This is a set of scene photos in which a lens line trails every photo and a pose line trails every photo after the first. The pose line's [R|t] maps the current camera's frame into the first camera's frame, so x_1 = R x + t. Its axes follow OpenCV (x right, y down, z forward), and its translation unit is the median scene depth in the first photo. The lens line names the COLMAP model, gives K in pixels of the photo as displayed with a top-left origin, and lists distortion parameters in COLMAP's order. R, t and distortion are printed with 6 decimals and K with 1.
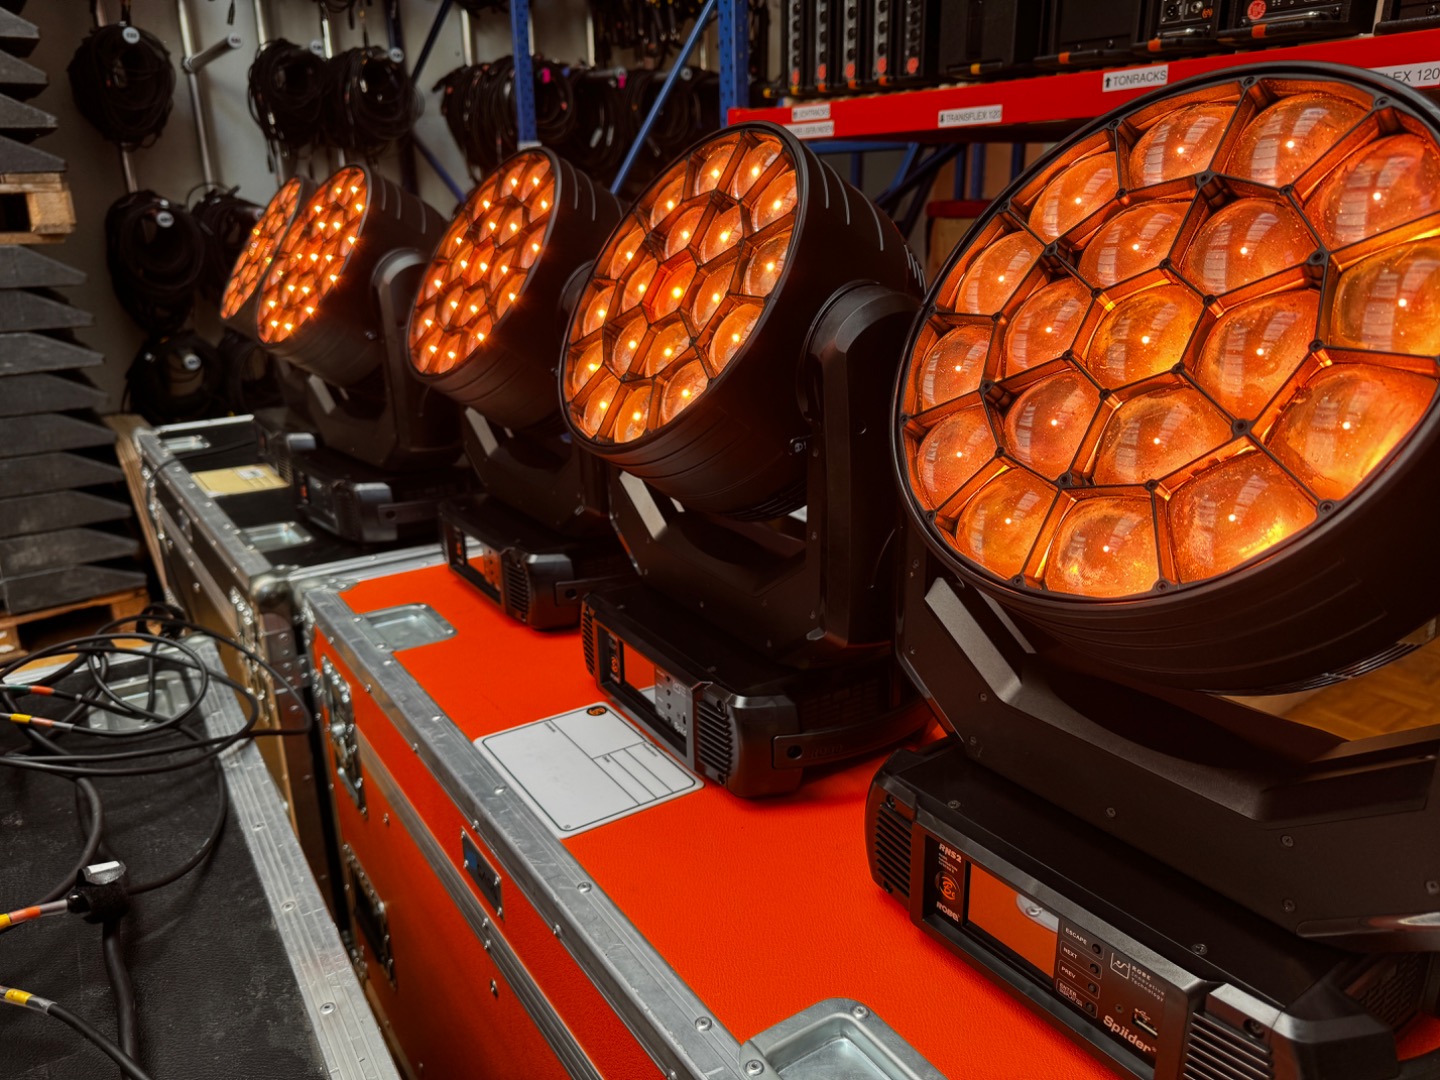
lens RADIAL K [[1025.9, 0, 713.8], [0, 1025.9, 541.9], [0, 0, 1]] dist [0.073713, -0.121630]
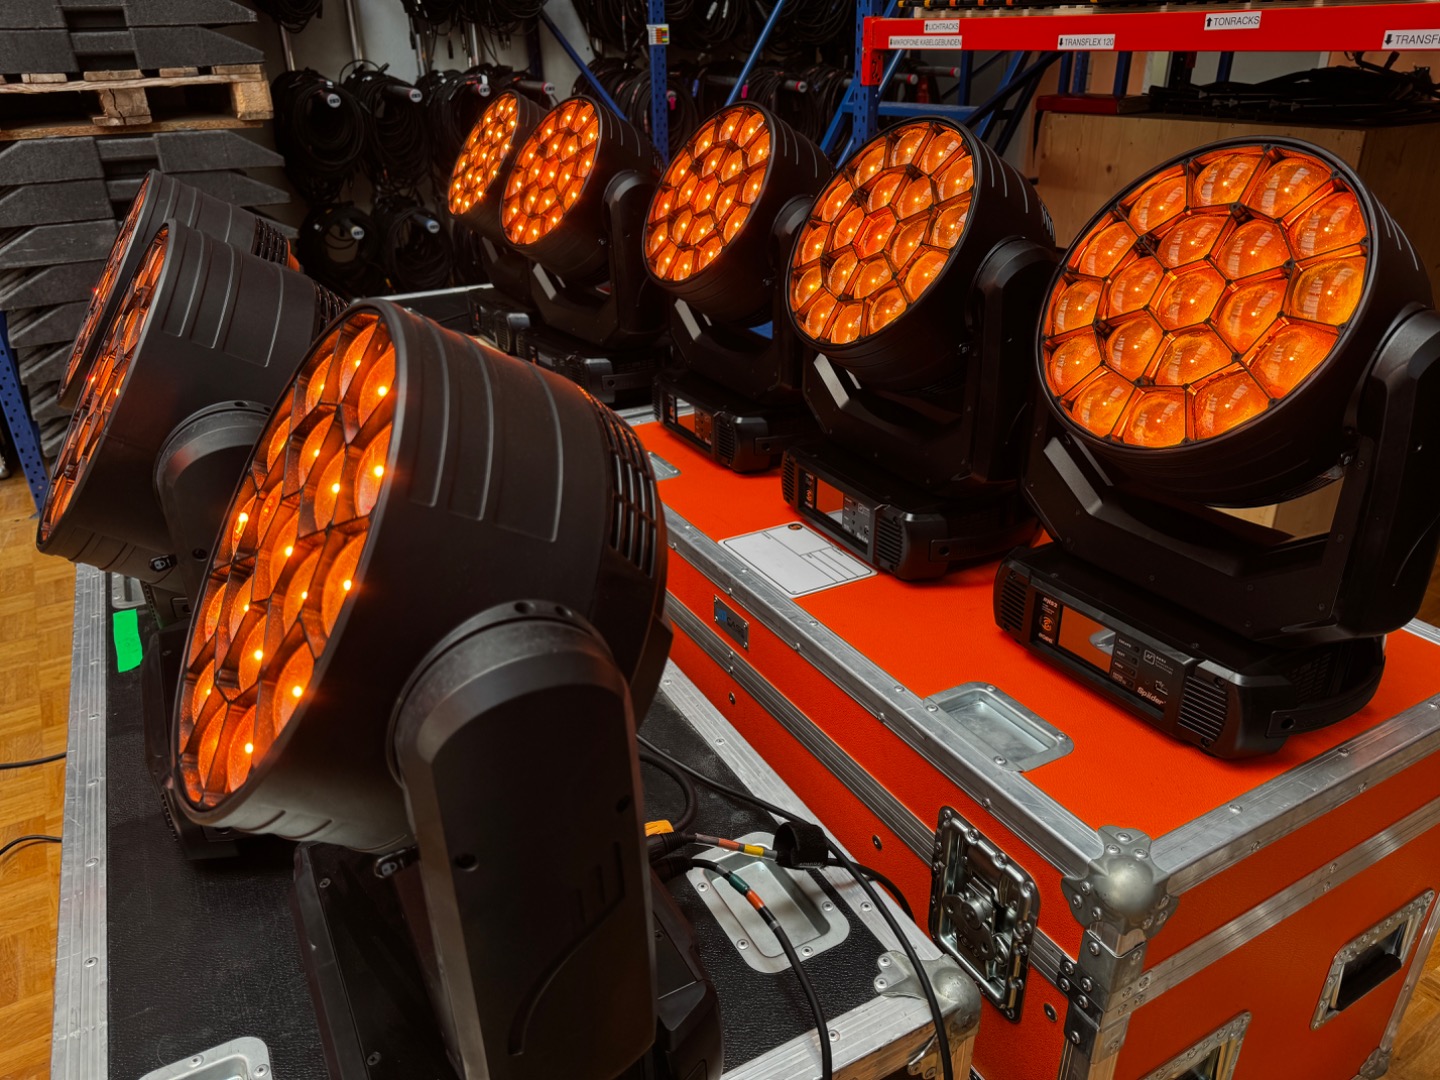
lens RADIAL K [[1025.9, 0, 713.8], [0, 1025.9, 541.9], [0, 0, 1]] dist [0.073713, -0.121630]
pose [[0.997563, 0.033947, -0.060962, -0.230813], [-0.025714, 0.991037, 0.131088, -0.000689], [0.064866, -0.129201, 0.989495, -0.718713]]
